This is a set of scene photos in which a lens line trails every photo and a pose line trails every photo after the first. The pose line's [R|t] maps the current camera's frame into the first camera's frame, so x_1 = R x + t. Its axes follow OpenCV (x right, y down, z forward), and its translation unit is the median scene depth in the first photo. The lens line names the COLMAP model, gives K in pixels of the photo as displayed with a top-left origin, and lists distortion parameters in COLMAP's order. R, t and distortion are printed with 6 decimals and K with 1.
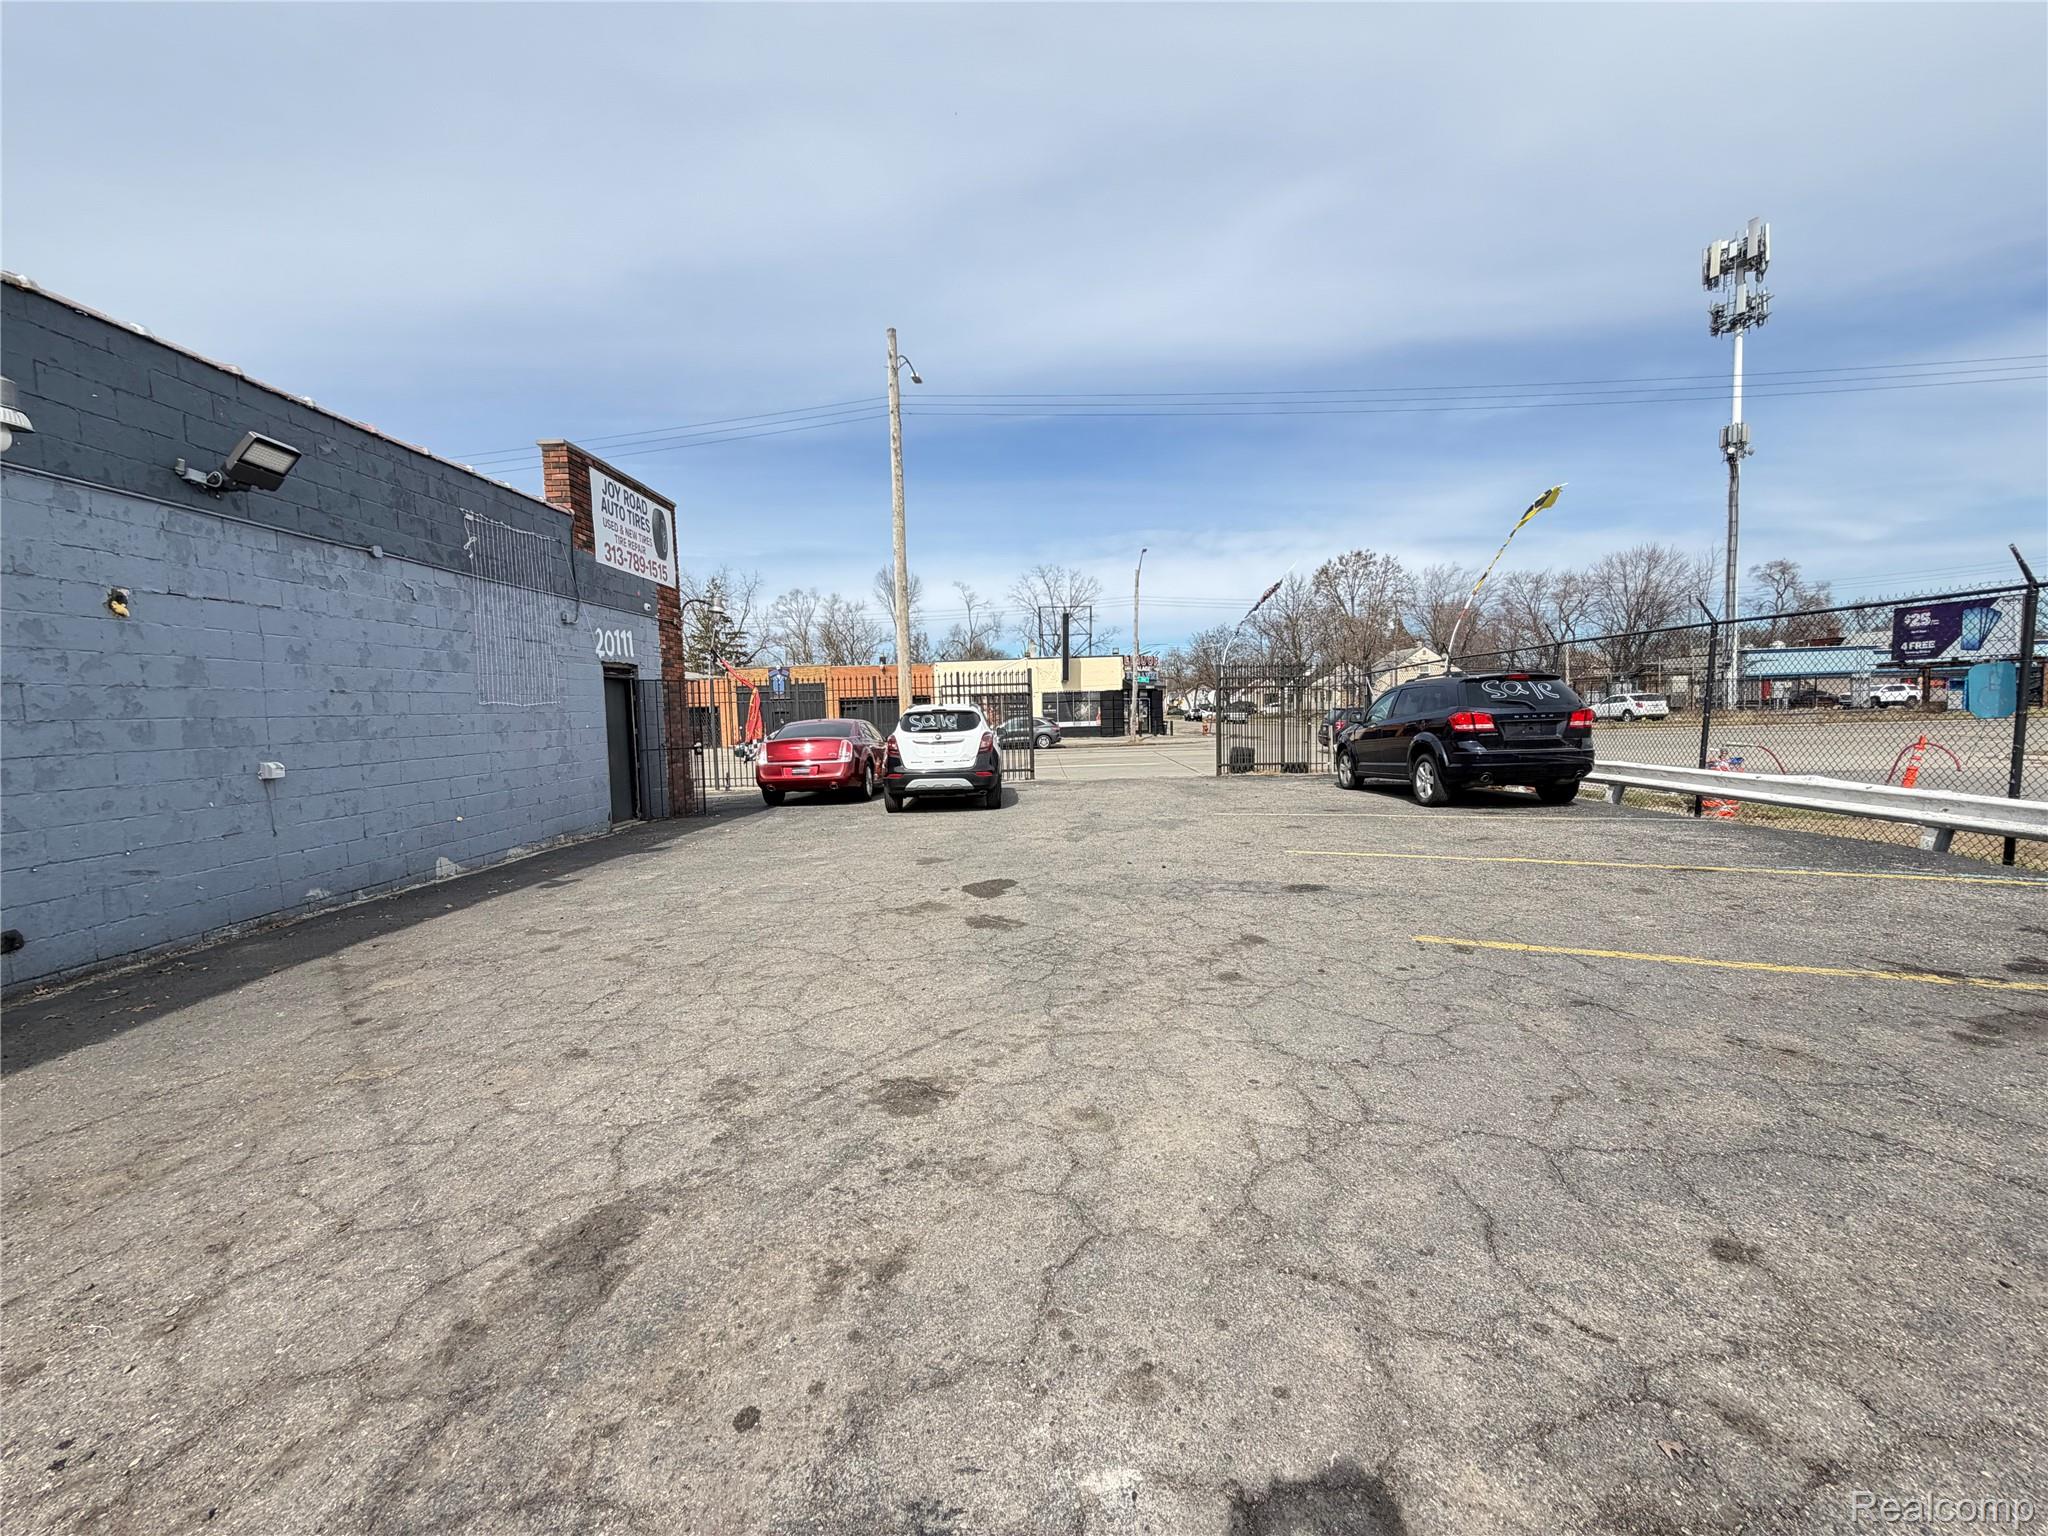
lens RADIAL K [[815.7, 0, 1021.5], [0, 815.7, 766.9], [0, 0, 1]] dist [0.001328, 0.000130]
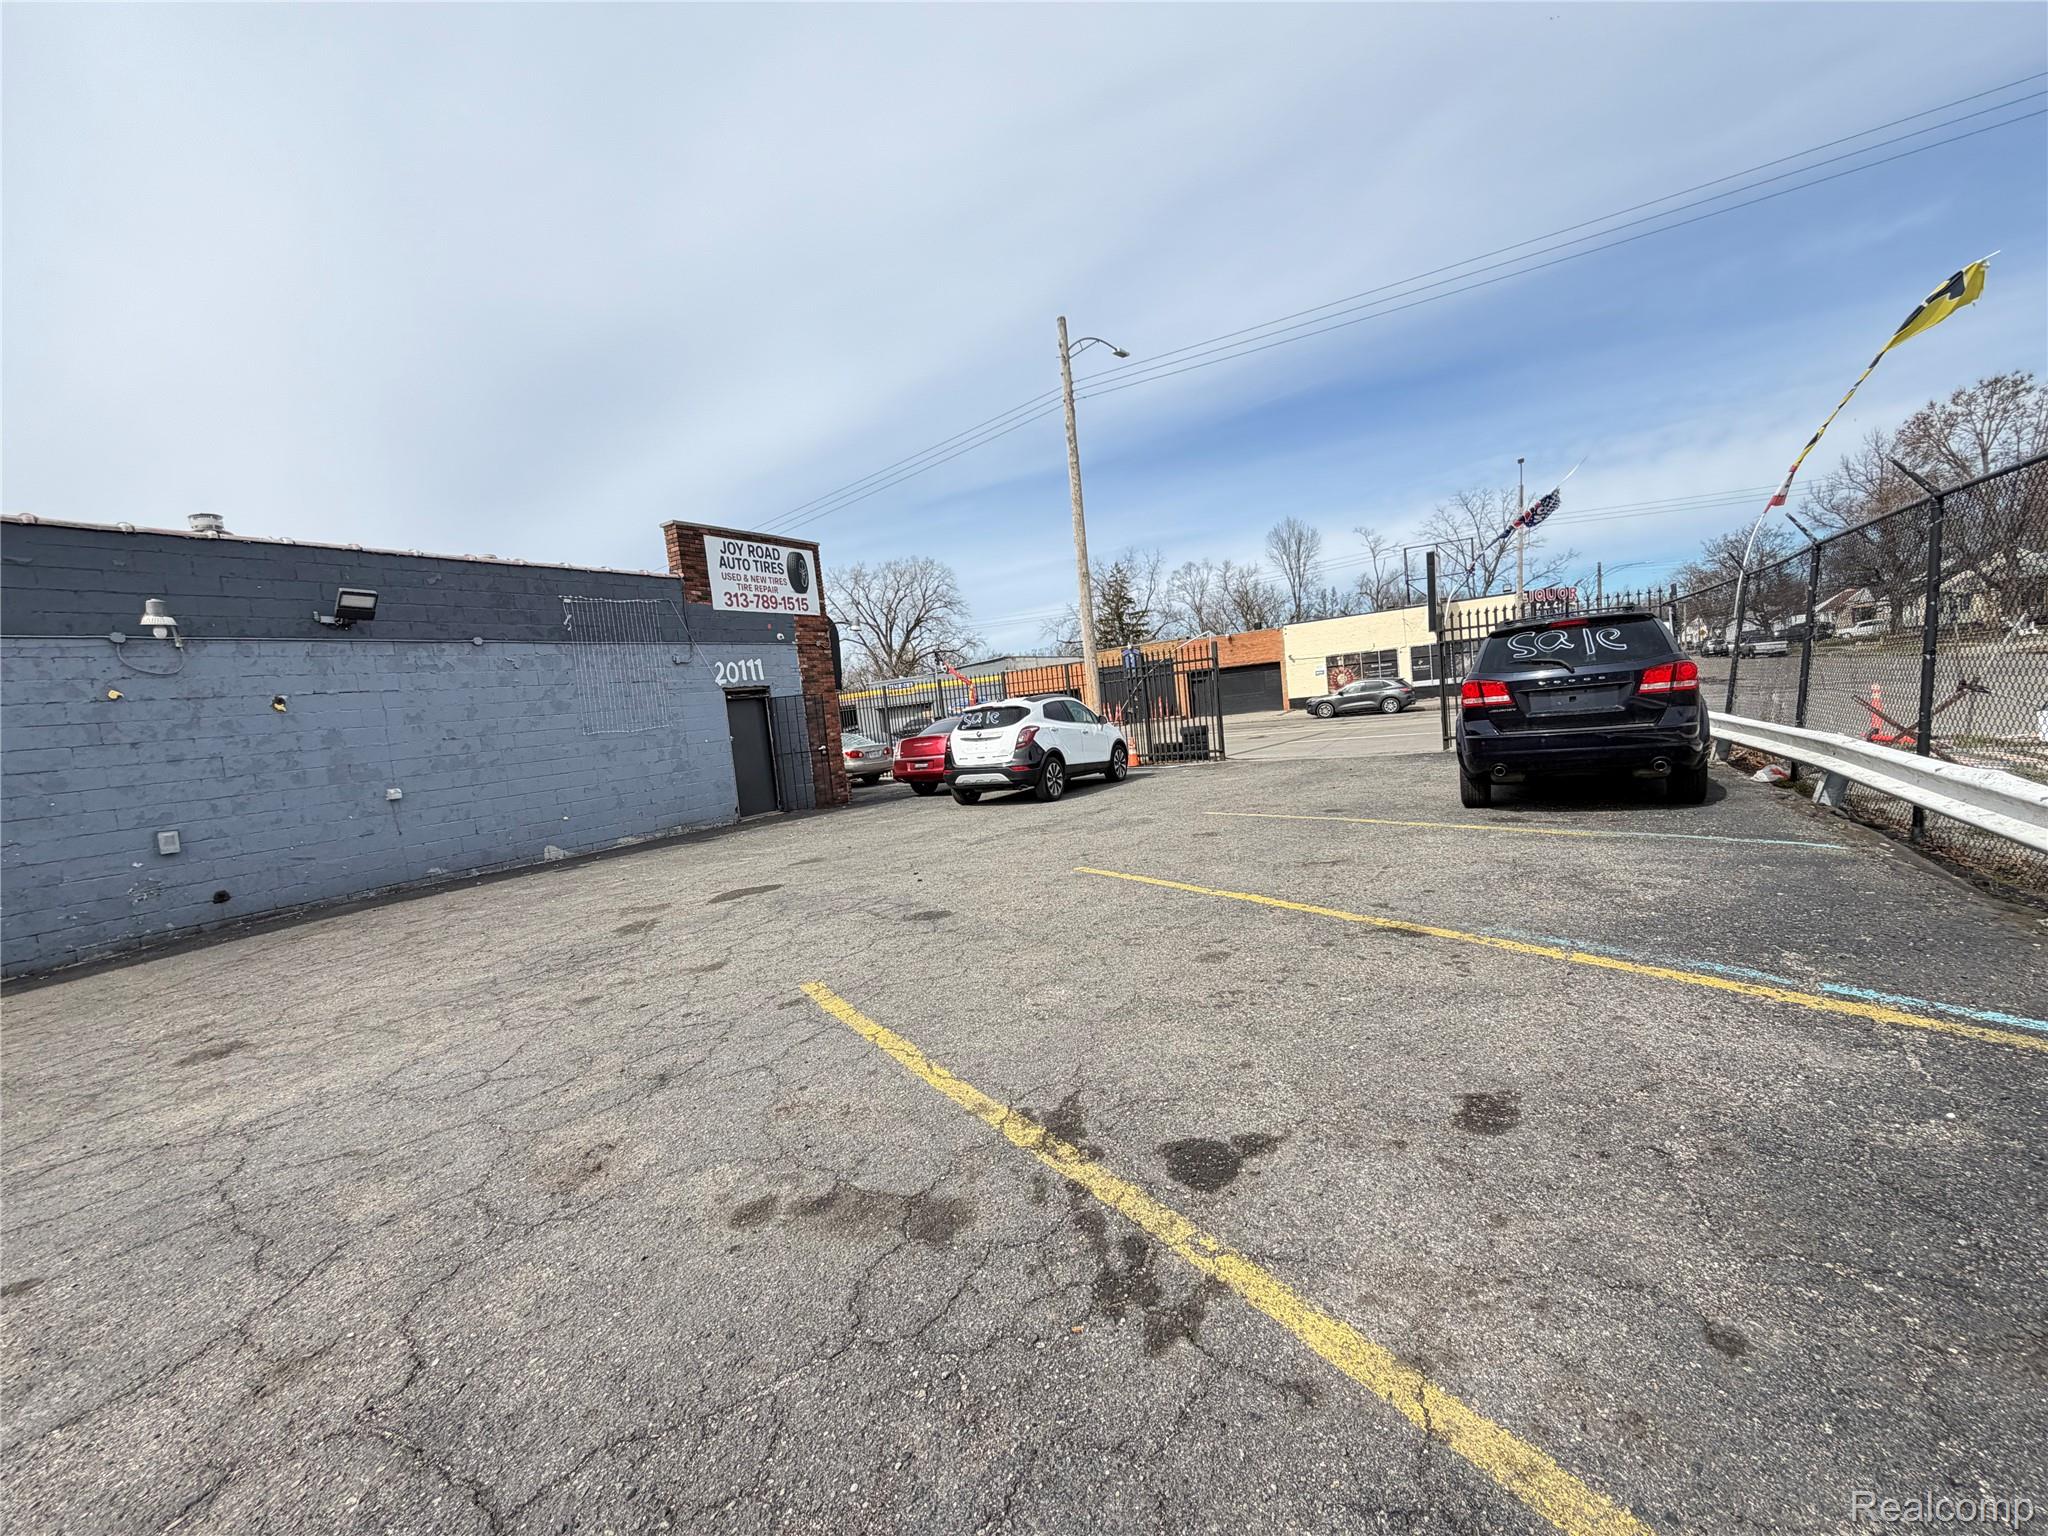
lens RADIAL K [[815.7, 0, 1019.4], [0, 815.7, 768.8], [0, 0, 1]] dist [0.001328, 0.000130]
pose [[0.855034, -0.017889, -0.518263, 0.785183], [0.039988, 0.998703, 0.031501, -0.038132], [0.517028, -0.047659, 0.854641, 0.224050]]
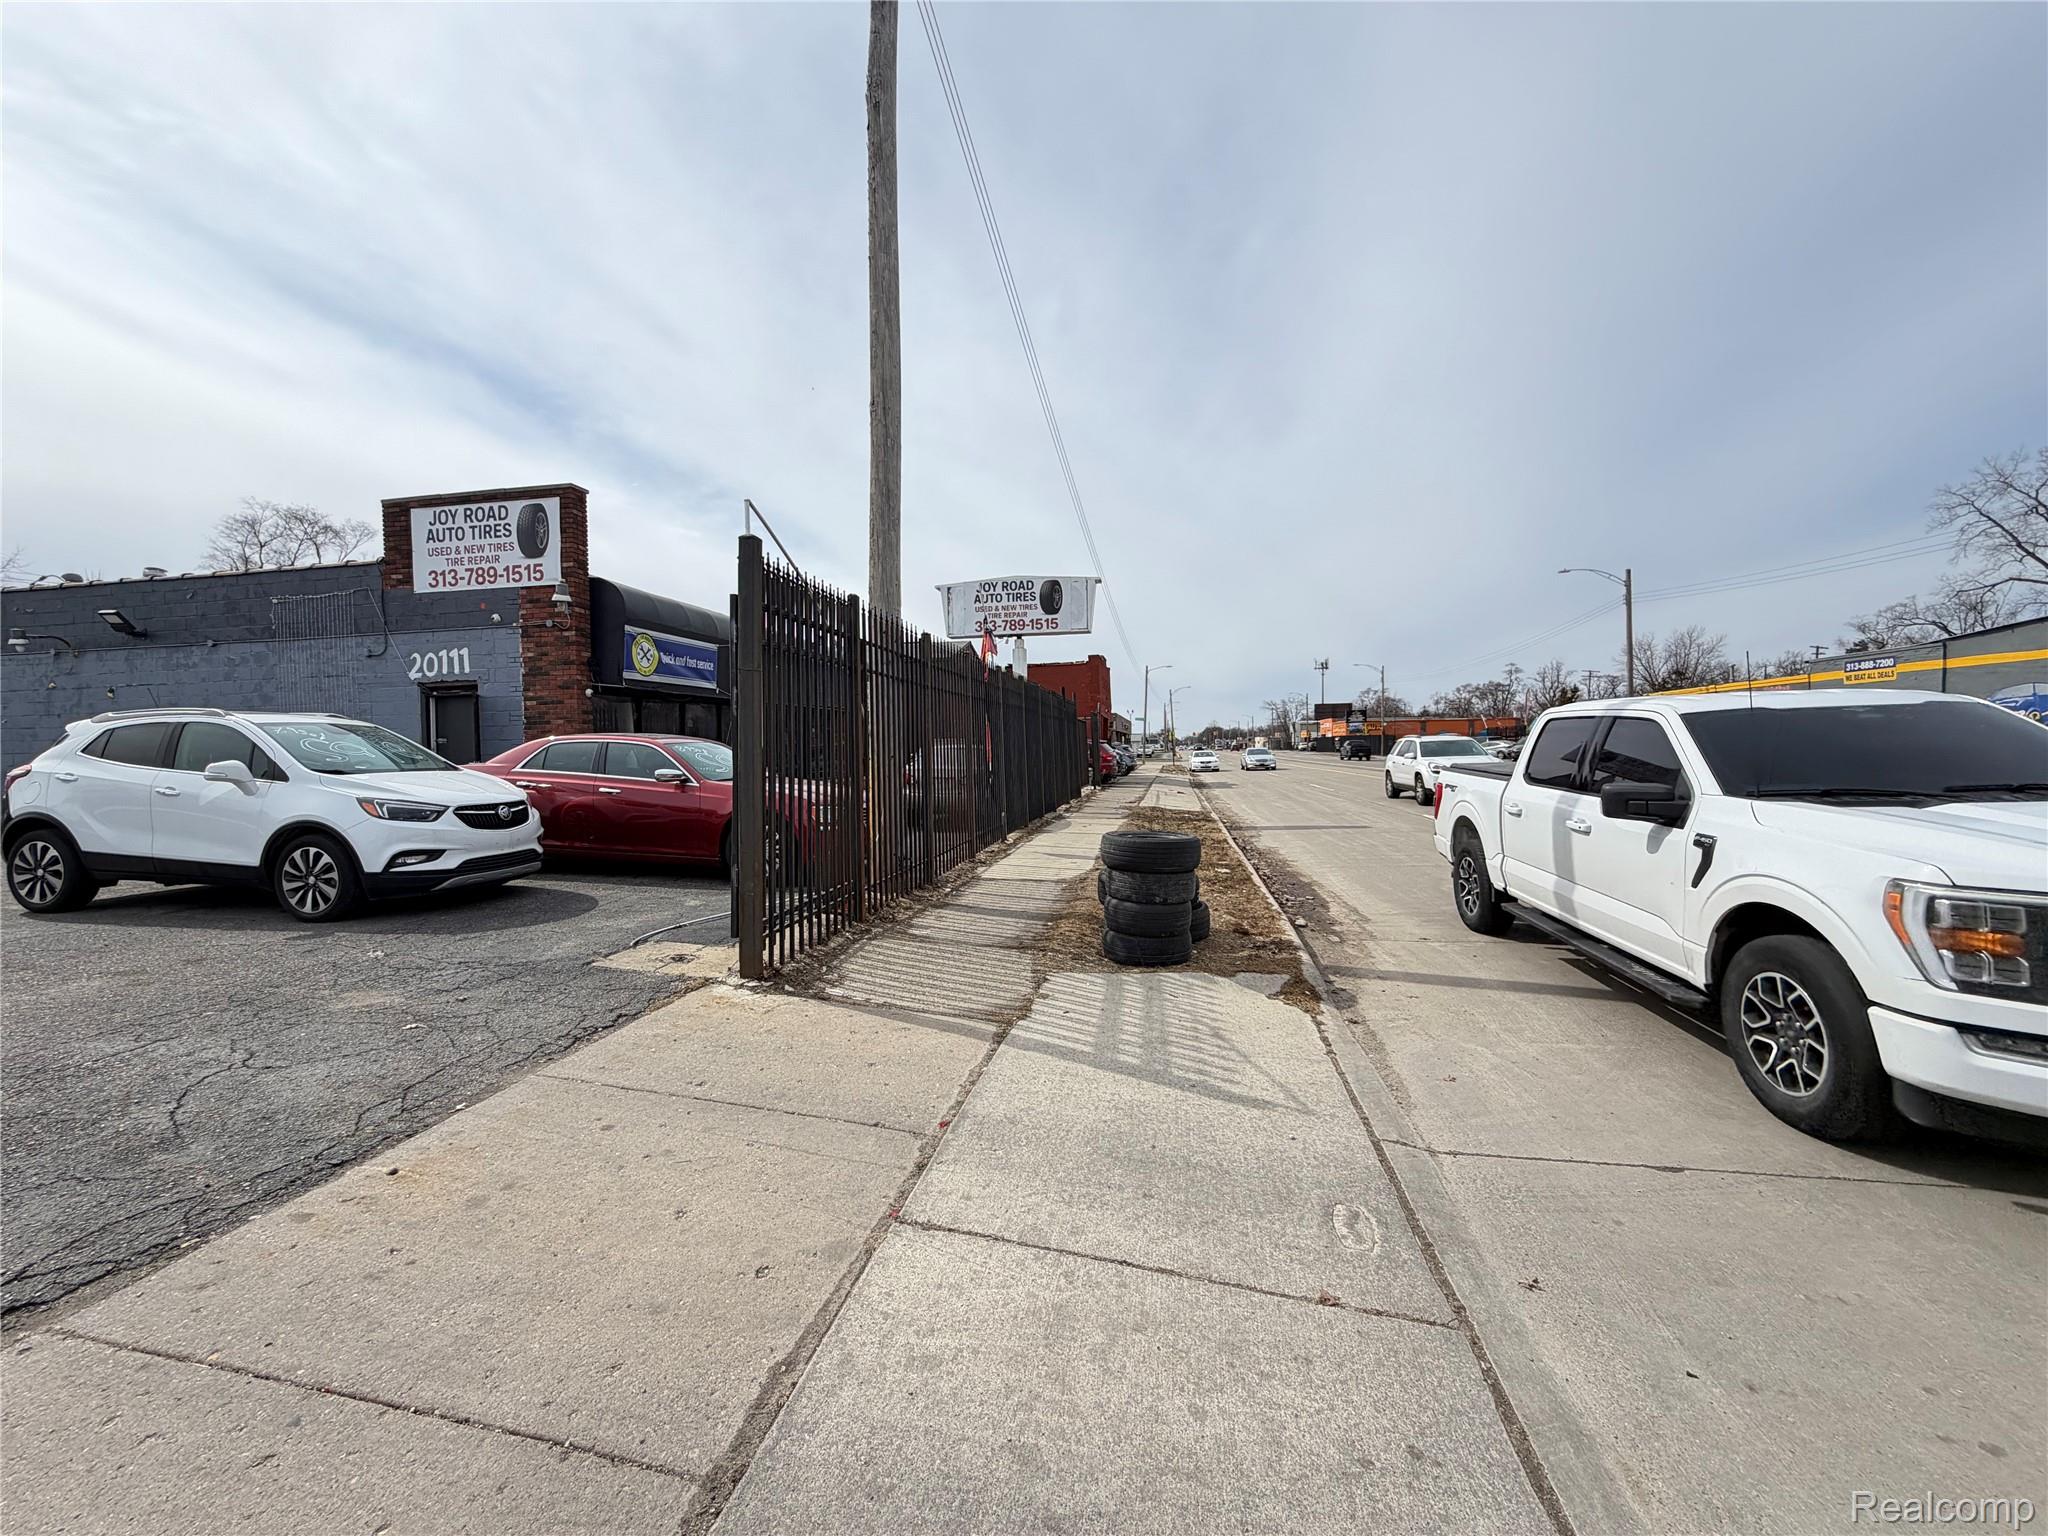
lens RADIAL K [[815.7, 0, 1020.4], [0, 815.7, 768.5], [0, 0, 1]] dist [0.001328, 0.000130]
pose [[-0.179991, 0.057403, -0.981992, 0.639320], [-0.047188, 0.996643, 0.066909, -0.186906], [0.982536, 0.058381, -0.176678, 2.968129]]
